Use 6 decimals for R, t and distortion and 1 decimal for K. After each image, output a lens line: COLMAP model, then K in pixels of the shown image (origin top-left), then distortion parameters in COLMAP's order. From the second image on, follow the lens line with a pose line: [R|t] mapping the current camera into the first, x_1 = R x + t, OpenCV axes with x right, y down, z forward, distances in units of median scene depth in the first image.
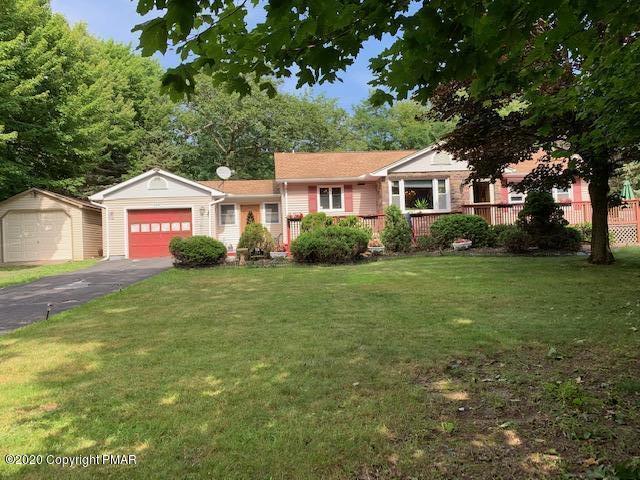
lens RADIAL K [[492.1, 0, 317.8], [0, 492.1, 239.5], [0, 0, 1]] dist [0.038997, -0.061004]
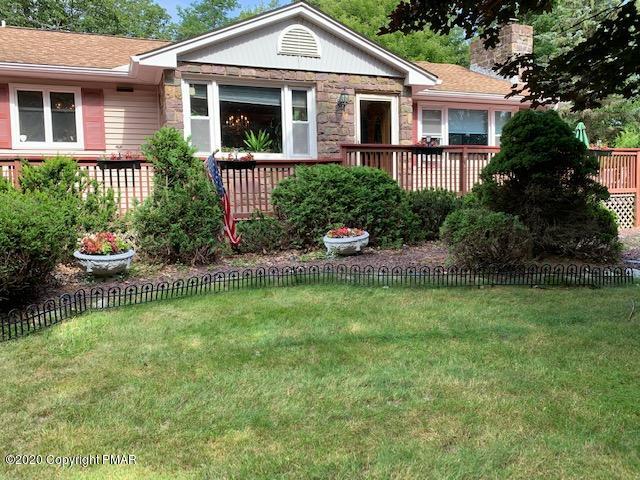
lens RADIAL K [[521.6, 0, 319.3], [0, 521.6, 241.7], [0, 0, 1]] dist [0.039624, -0.057800]
pose [[0.959679, -0.006465, 0.281023, 0.123838], [-0.019171, 0.995902, 0.088379, -0.020903], [-0.280443, -0.090203, 0.955623, 0.490114]]
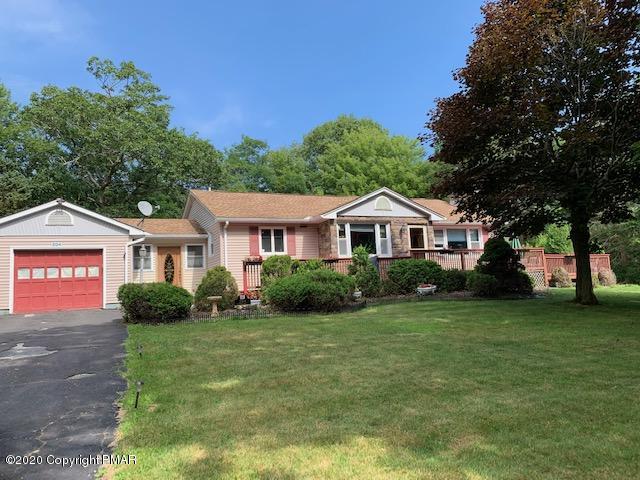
lens RADIAL K [[492.1, 0, 321.1], [0, 492.1, 234.2], [0, 0, 1]] dist [0.038997, -0.061004]
pose [[0.938088, 0.026903, 0.345349, -0.208160], [0.010637, 0.994272, -0.106348, 0.002902], [-0.346232, 0.103437, 0.932429, 0.107864]]
